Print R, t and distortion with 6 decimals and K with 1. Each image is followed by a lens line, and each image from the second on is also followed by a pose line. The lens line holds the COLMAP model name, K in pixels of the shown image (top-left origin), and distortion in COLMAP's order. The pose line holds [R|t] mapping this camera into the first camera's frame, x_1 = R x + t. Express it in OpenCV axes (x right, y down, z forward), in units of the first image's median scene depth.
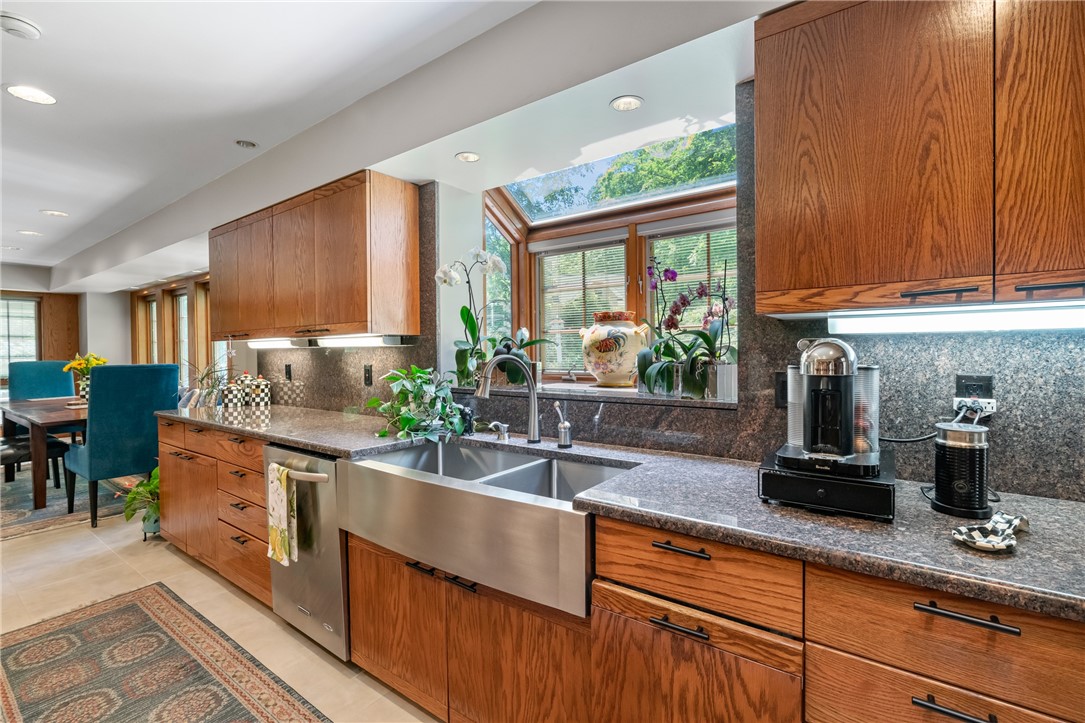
lens RADIAL K [[476.7, 0, 542.1], [0, 476.7, 360.8], [0, 0, 1]] dist [0.000118, 0.000080]
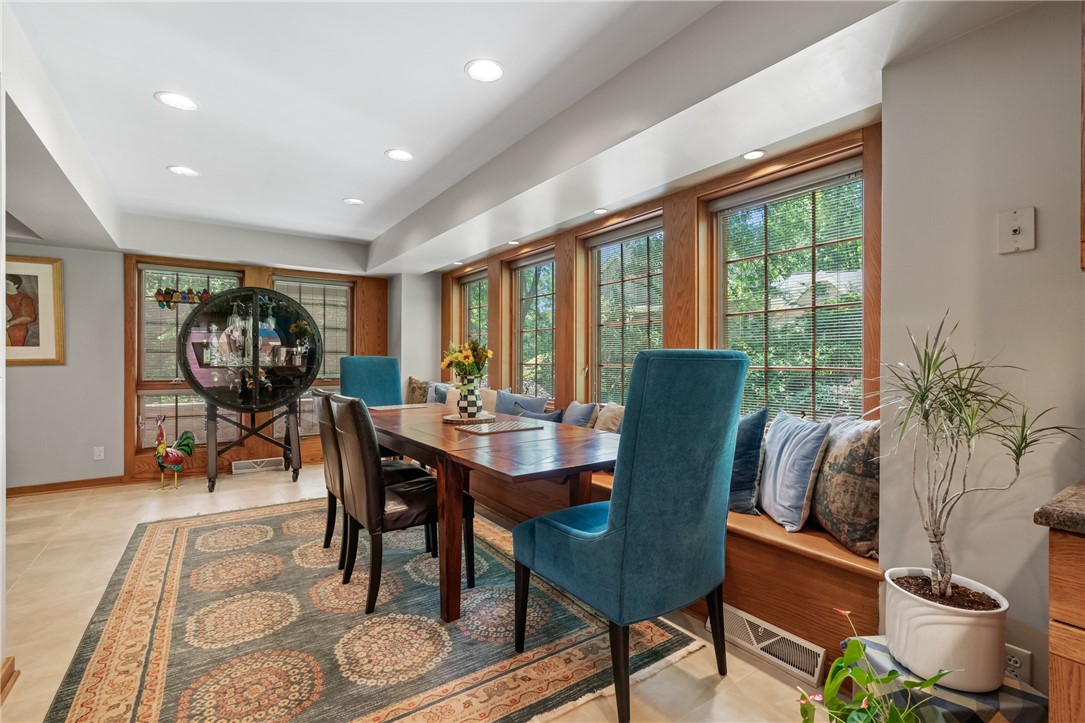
lens RADIAL K [[476.7, 0, 541.6], [0, 476.7, 362.7], [0, 0, 1]] dist [0.000118, 0.000080]
pose [[0.951135, 0.010316, -0.308603, -0.476789], [-0.012934, 0.999896, -0.006438, 0.010398], [0.308504, 0.010115, 0.951169, 0.303500]]
